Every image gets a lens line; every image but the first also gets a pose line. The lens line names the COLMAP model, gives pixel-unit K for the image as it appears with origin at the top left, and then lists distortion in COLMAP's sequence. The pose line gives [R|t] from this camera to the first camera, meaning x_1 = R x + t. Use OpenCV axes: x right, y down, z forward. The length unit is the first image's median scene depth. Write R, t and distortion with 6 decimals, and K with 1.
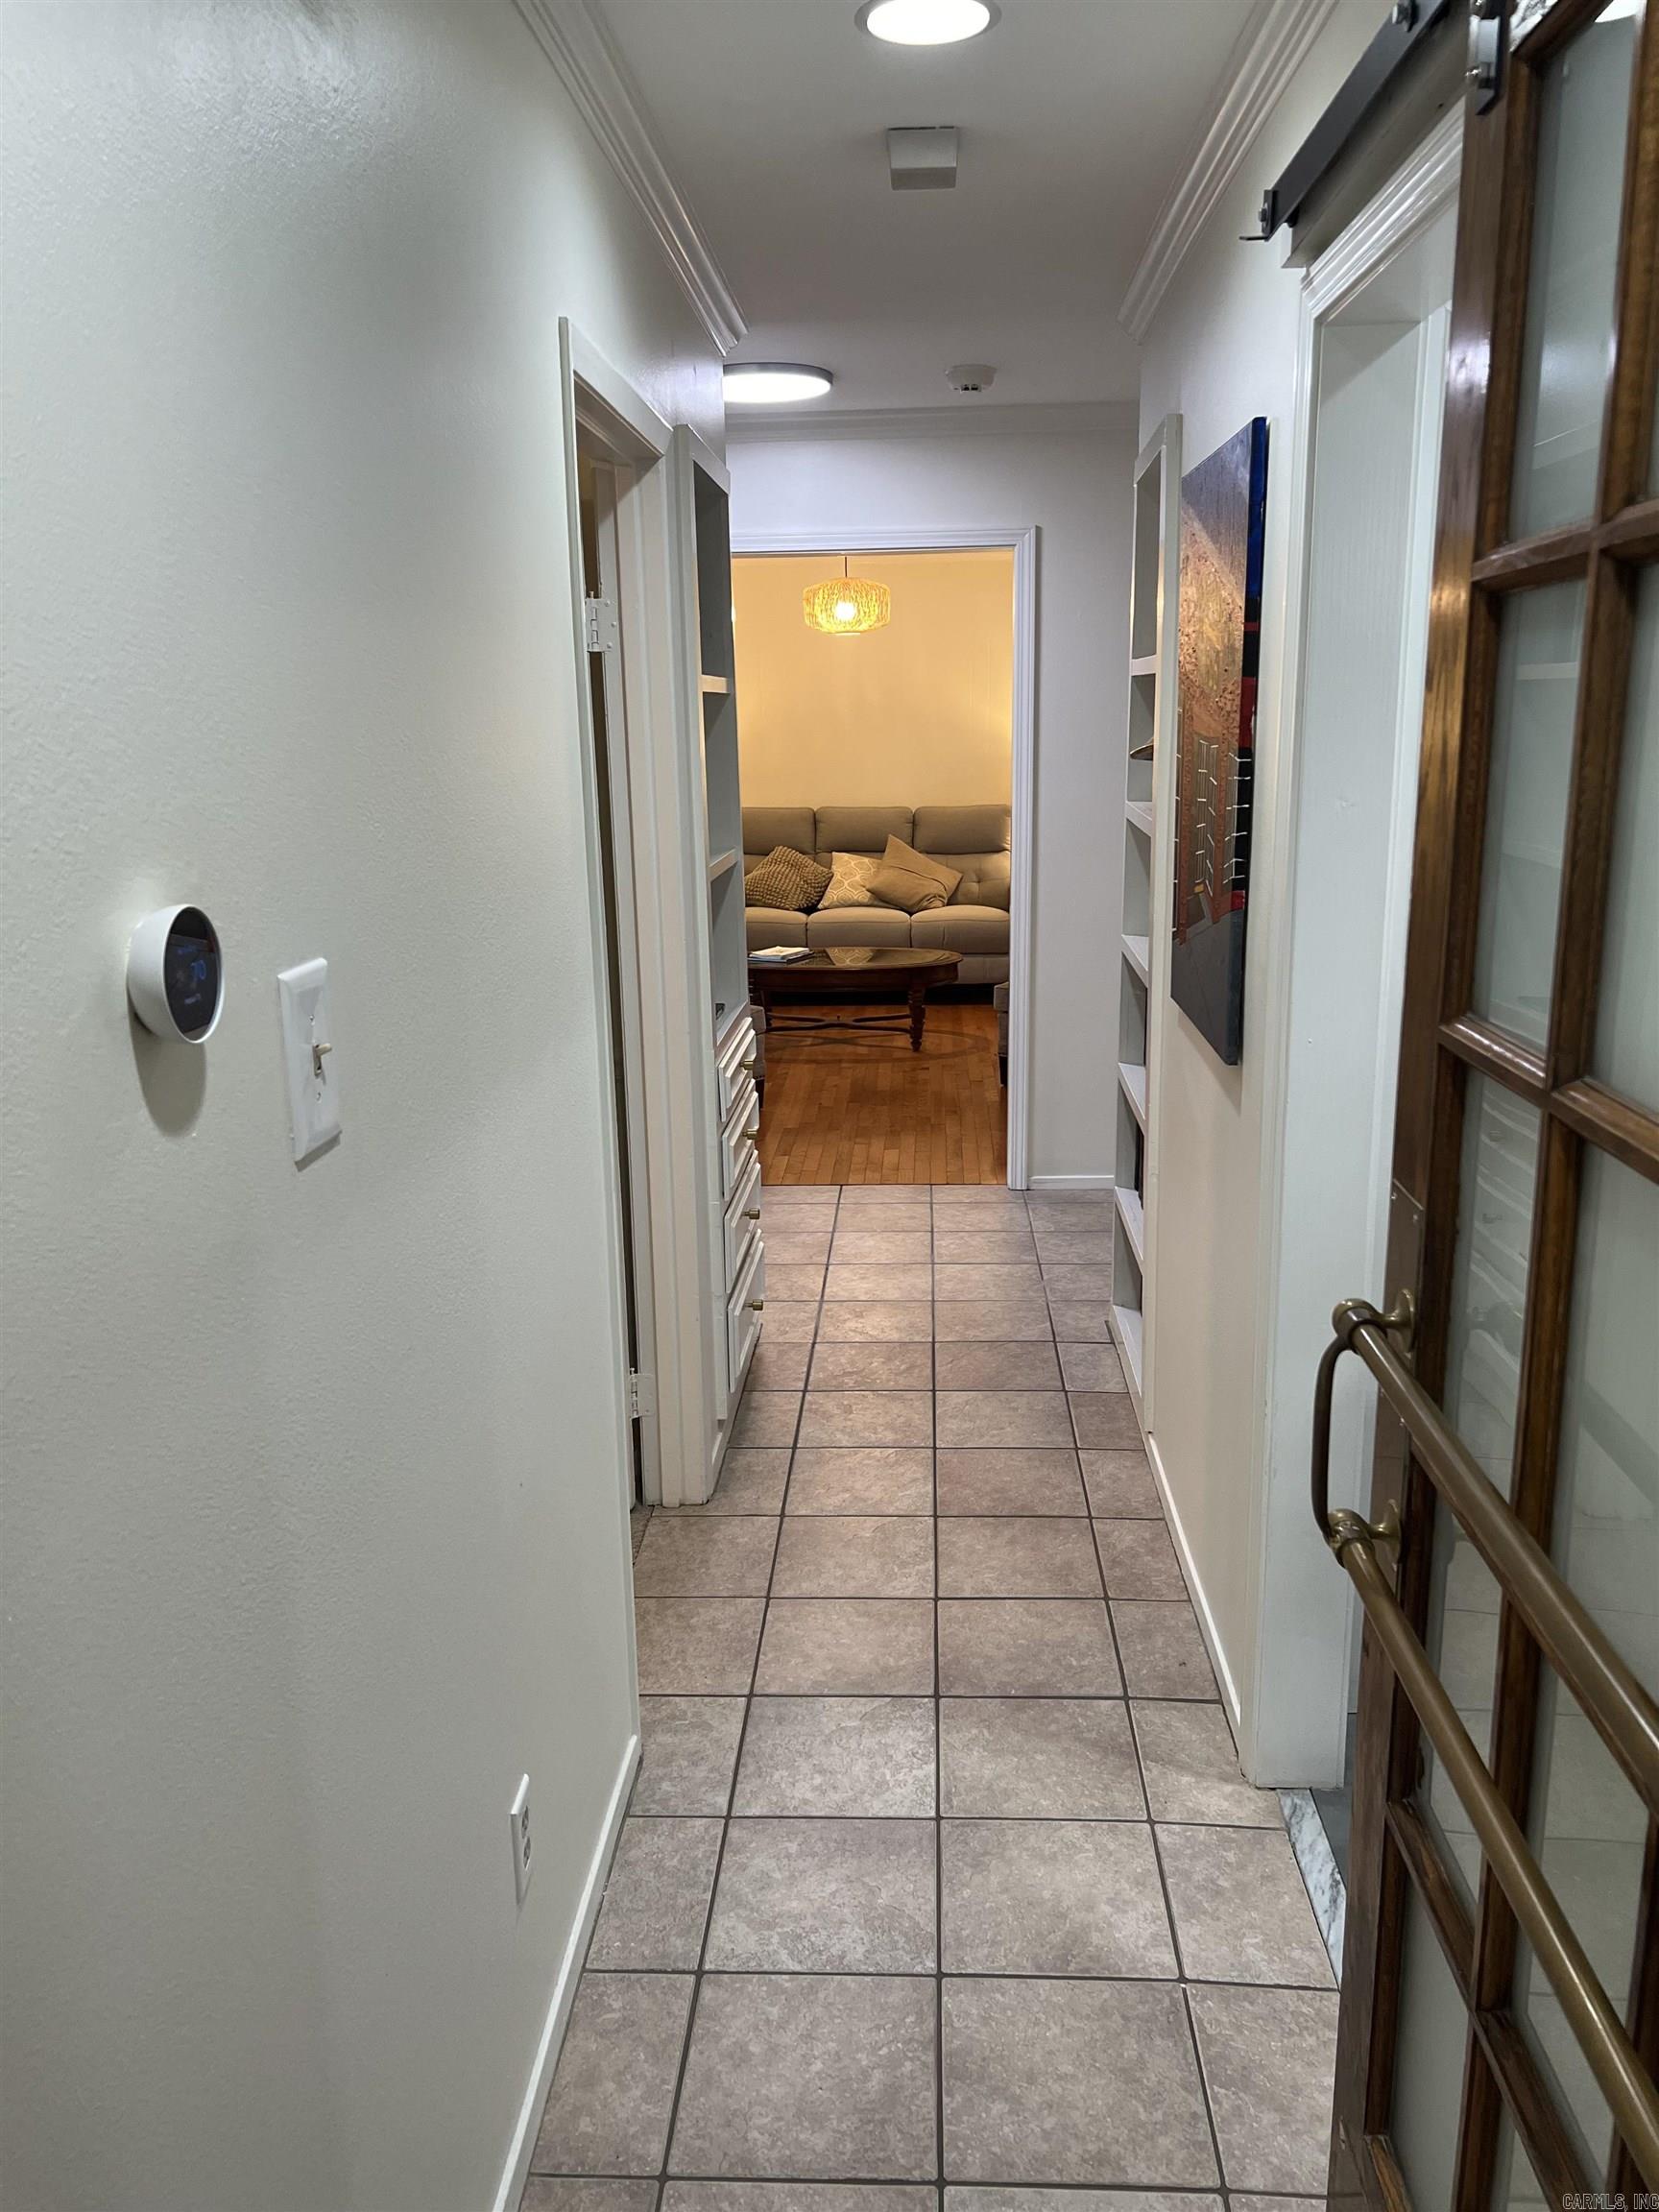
lens RADIAL K [[1633.4, 0, 845.2], [0, 1633.4, 1086.1], [0, 0, 1]] dist [0.081950, -0.088285]
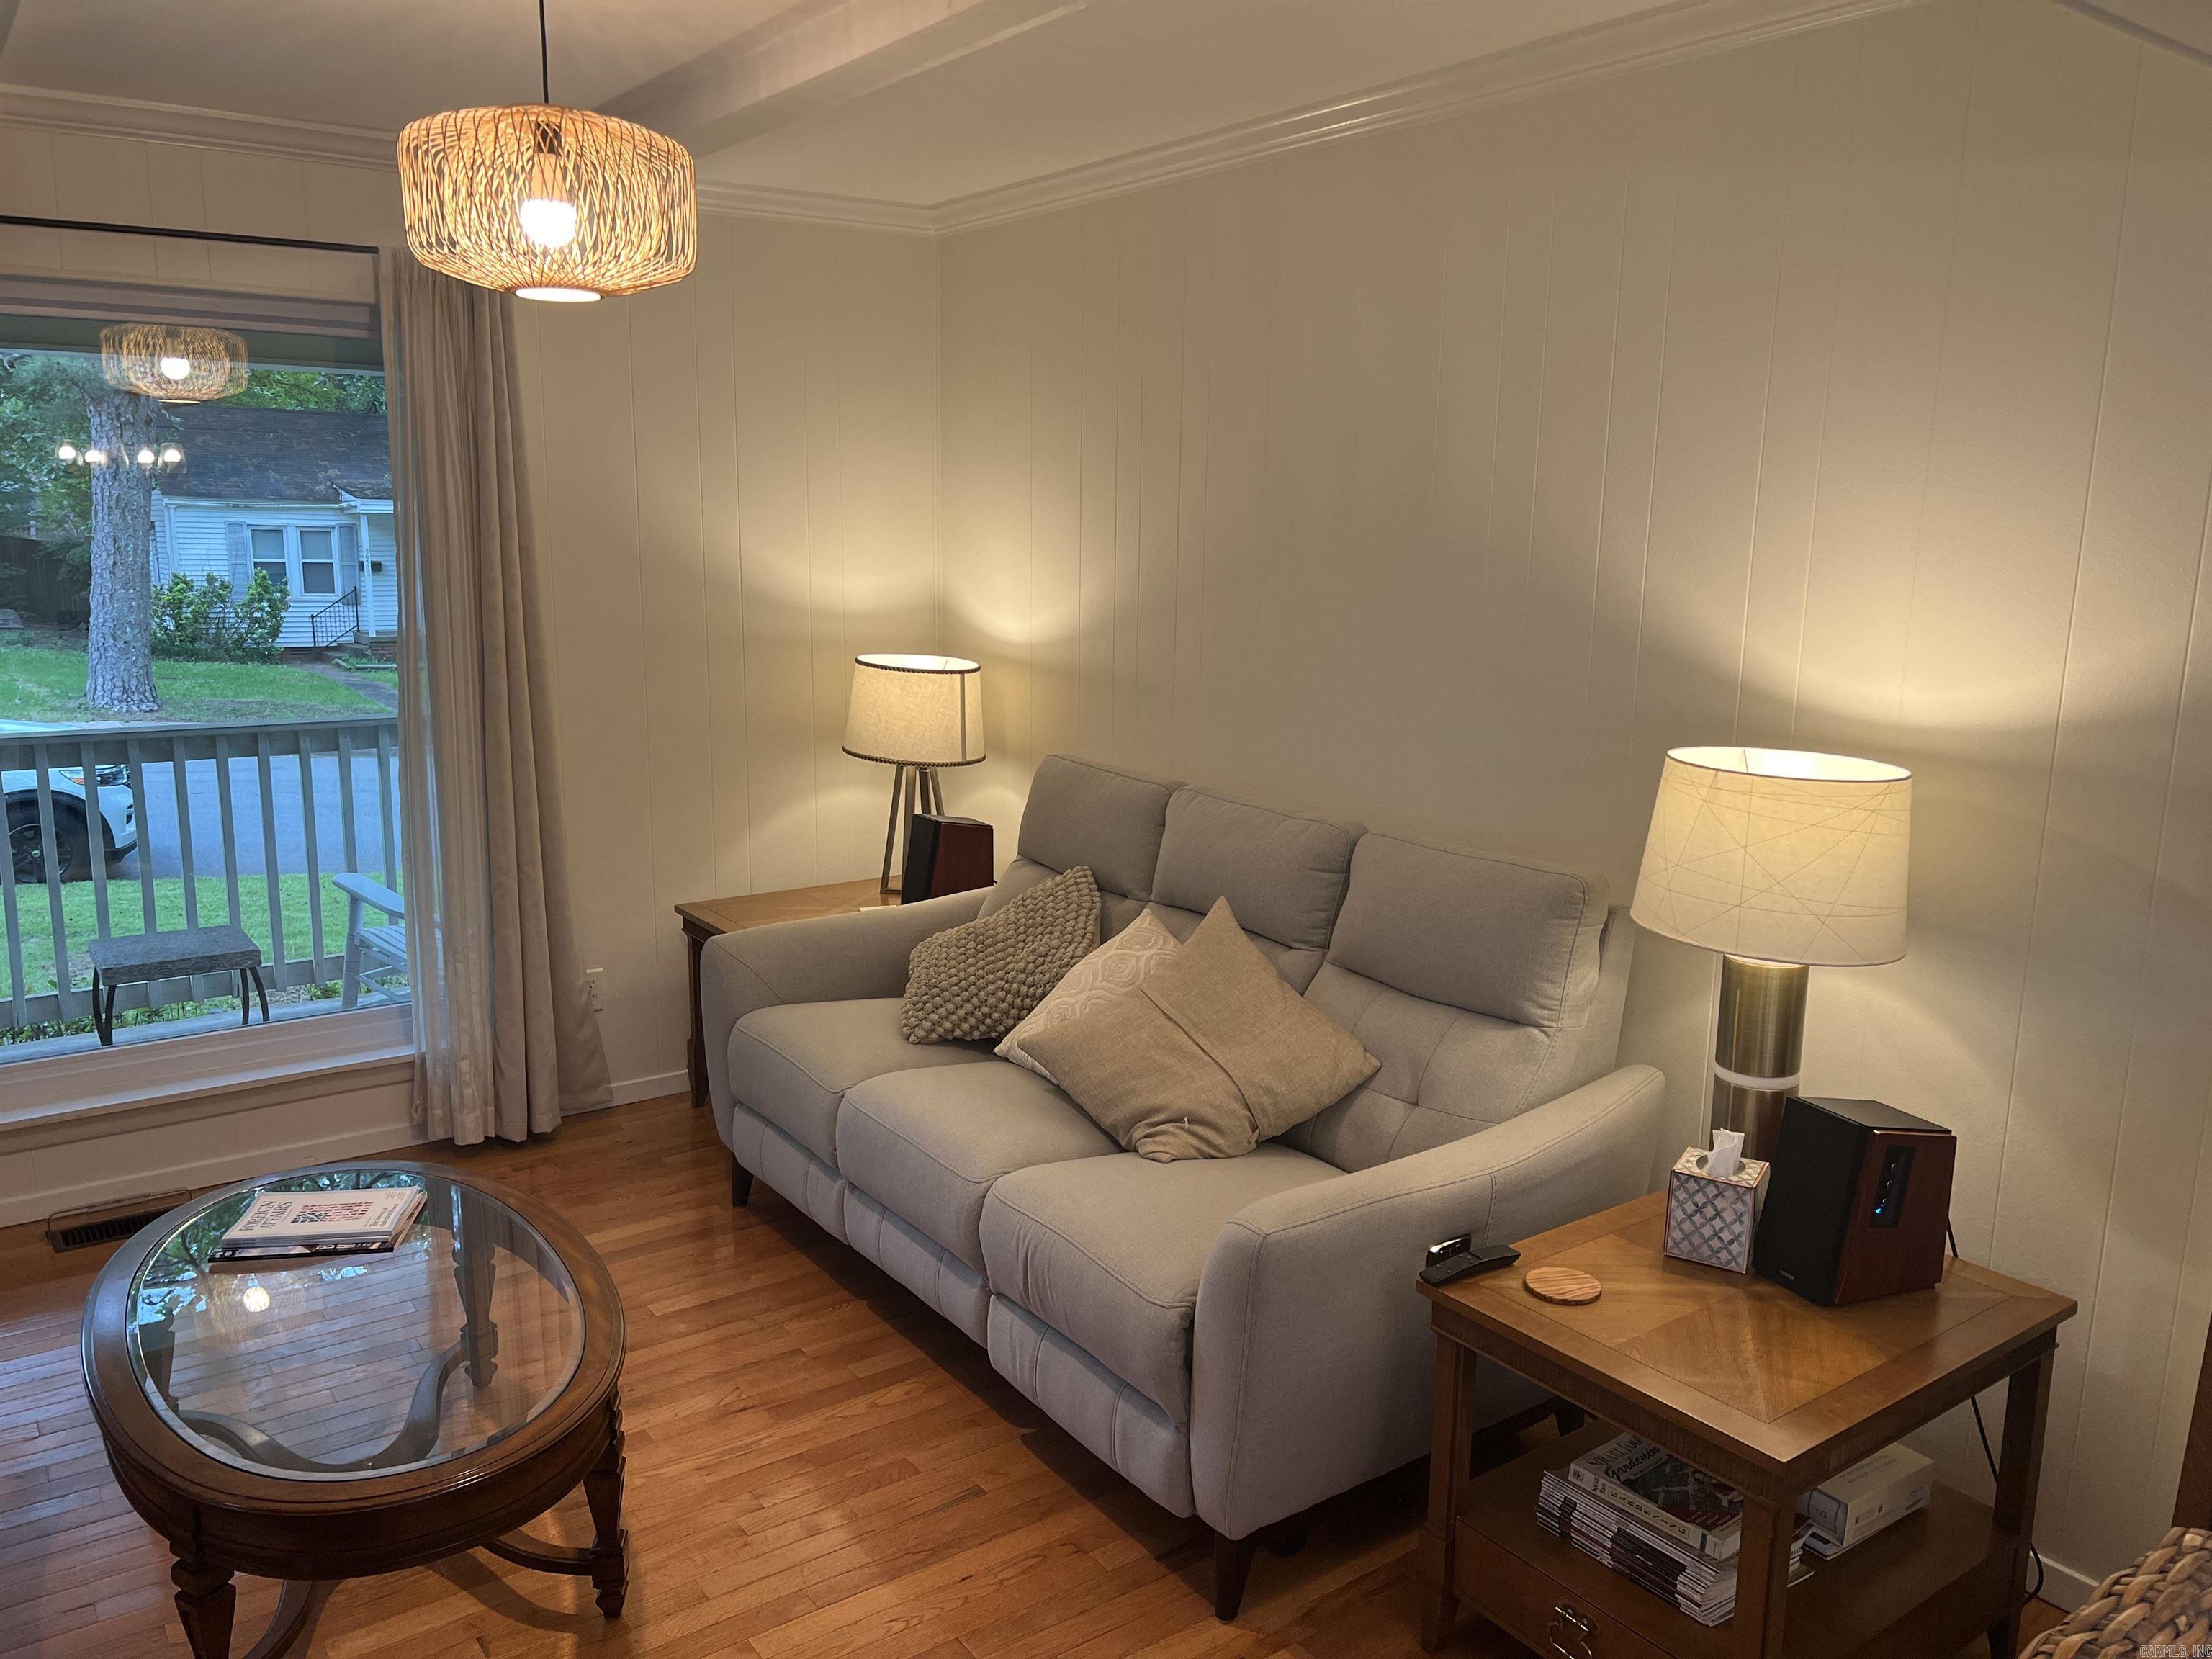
lens RADIAL K [[1633.4, 0, 1129.0], [0, 1633.4, 815.8], [0, 0, 1]] dist [0.081950, -0.088285]
pose [[0.633728, 0.163317, -0.756120, 0.866361], [-0.202350, 0.978424, 0.041737, -0.574499], [0.746622, 0.126551, 0.653101, 2.396631]]
